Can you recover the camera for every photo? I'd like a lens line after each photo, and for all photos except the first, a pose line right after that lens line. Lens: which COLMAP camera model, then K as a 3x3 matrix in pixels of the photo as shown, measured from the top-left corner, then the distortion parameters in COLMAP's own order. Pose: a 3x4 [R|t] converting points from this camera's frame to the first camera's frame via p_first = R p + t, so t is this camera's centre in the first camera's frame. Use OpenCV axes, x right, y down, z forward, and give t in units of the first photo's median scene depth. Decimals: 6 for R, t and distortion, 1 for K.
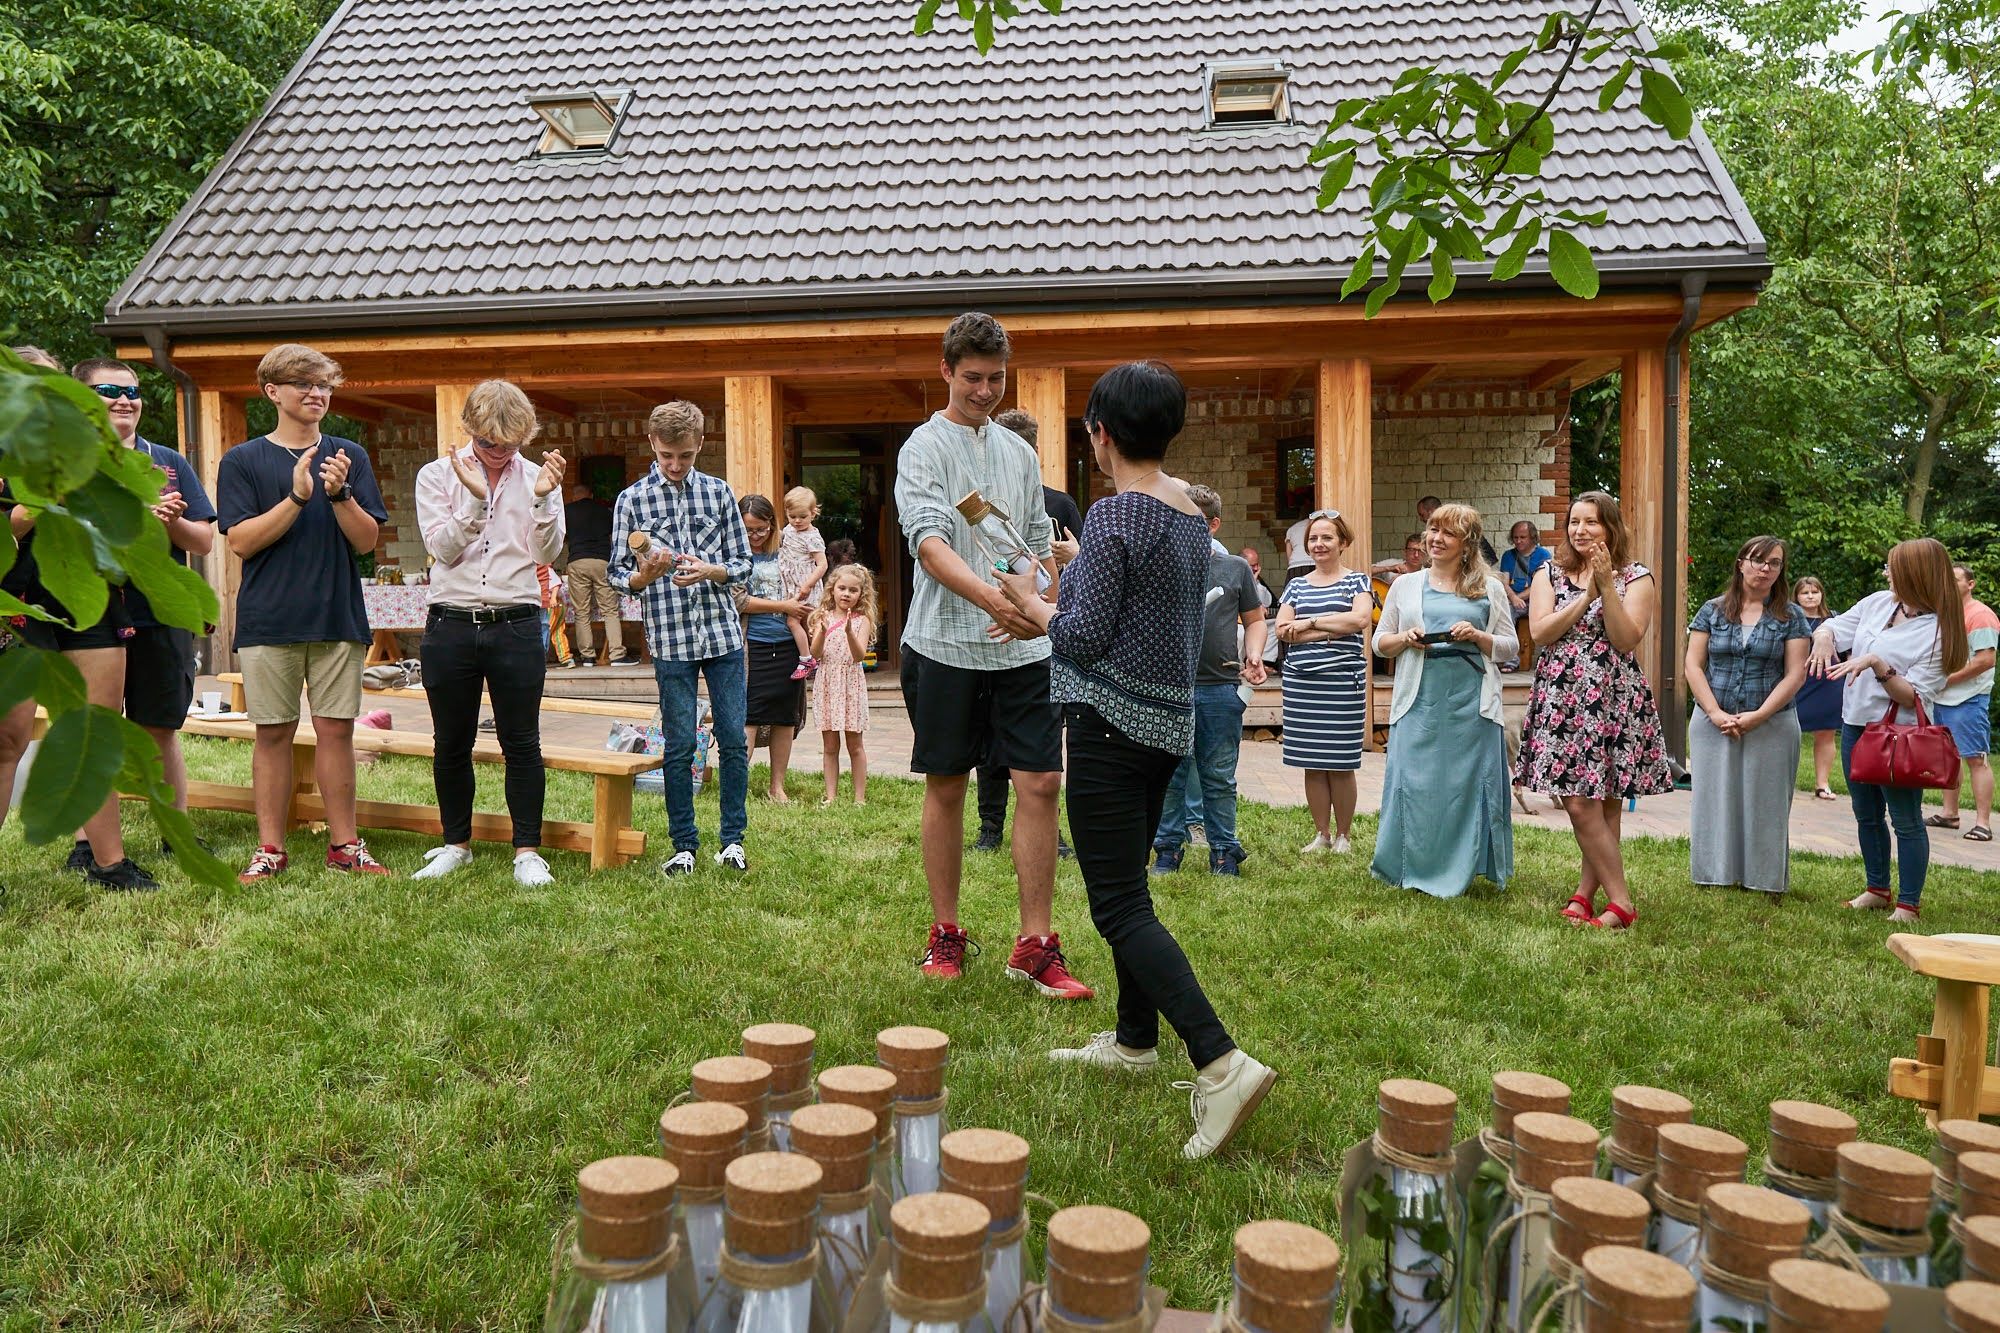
lens RADIAL K [[1331.4, 0, 984.0], [0, 1331.4, 683.3], [0, 0, 1]] dist [-0.016133, 0.000733]
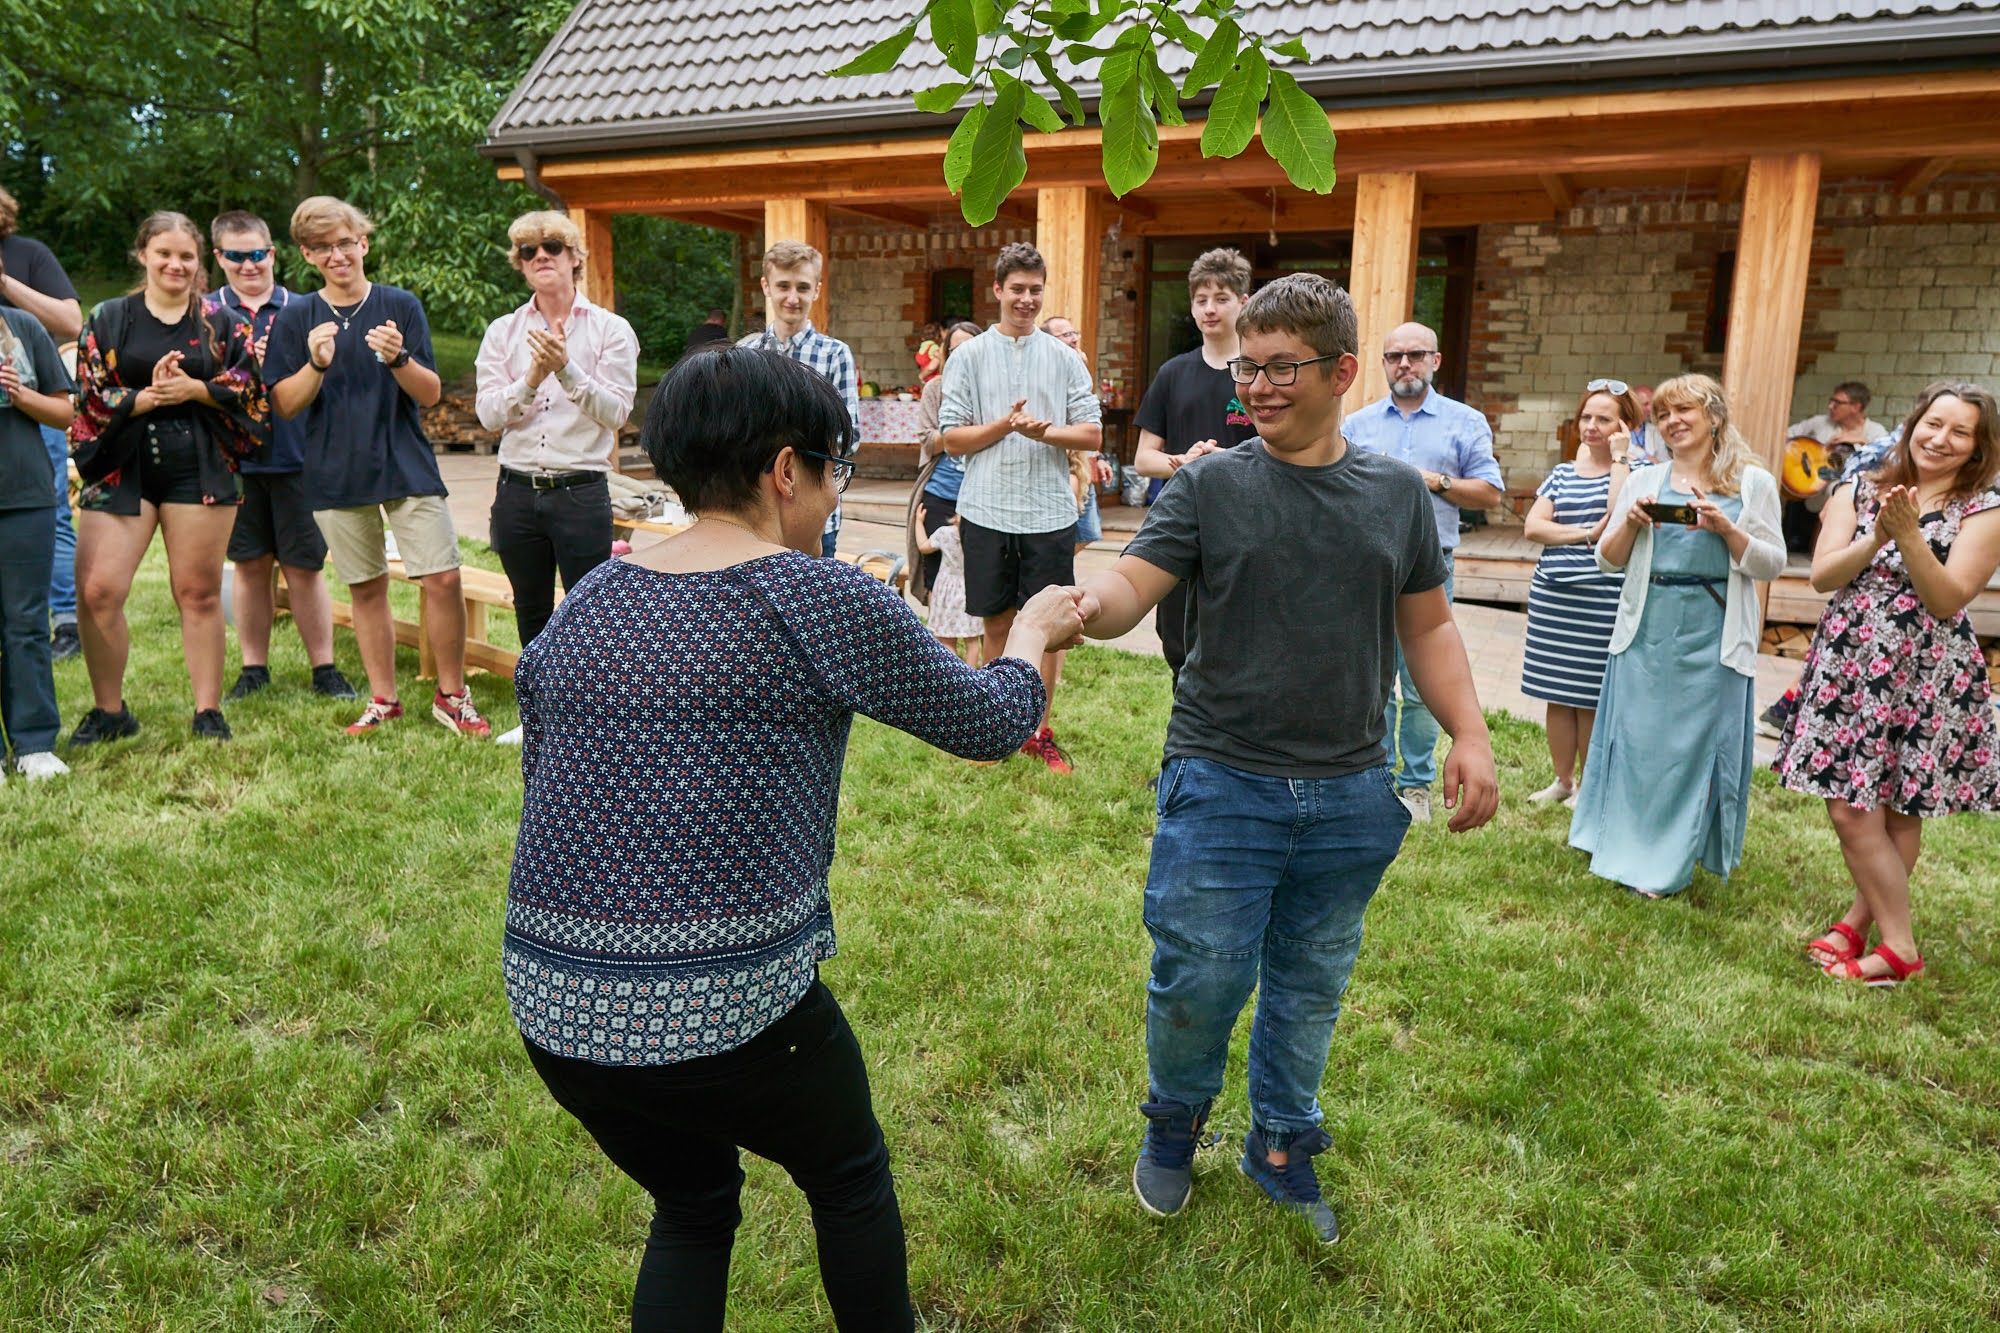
lens RADIAL K [[1331.4, 0, 1010.8], [0, 1331.4, 668.7], [0, 0, 1]] dist [-0.016133, 0.000733]
pose [[0.946749, 0.093839, -0.307993, 0.109149], [-0.051372, 0.988357, 0.143218, -0.031981], [0.317847, -0.119769, 0.940547, 0.084063]]
